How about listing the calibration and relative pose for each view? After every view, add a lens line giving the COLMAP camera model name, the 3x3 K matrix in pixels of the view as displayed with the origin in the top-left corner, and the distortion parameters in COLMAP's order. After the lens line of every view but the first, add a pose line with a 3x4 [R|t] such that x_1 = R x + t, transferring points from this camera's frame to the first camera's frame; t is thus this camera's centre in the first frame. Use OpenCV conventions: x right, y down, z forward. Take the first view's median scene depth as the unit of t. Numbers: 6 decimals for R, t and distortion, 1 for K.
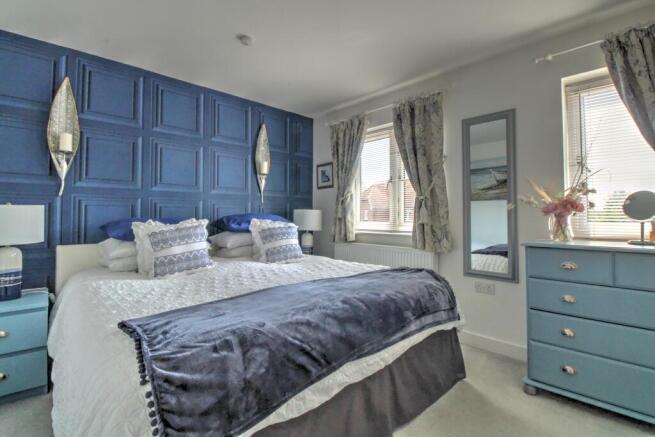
lens RADIAL K [[300.4, 0, 326.5], [0, 300.4, 205.6], [0, 0, 1]] dist [0.000698, -0.013033]
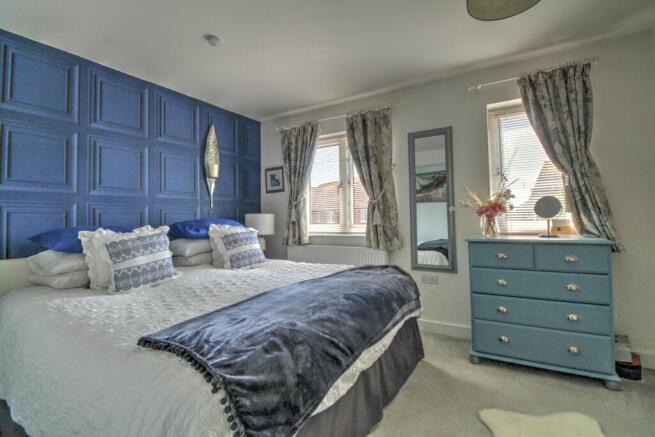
lens RADIAL K [[300.4, 0, 326.5], [0, 300.4, 205.6], [0, 0, 1]] dist [0.000698, -0.013033]
pose [[0.966936, -0.008054, 0.254891, -0.167791], [0.010427, 0.999914, -0.007960, -0.005596], [-0.254805, 0.010354, 0.966937, -0.026001]]
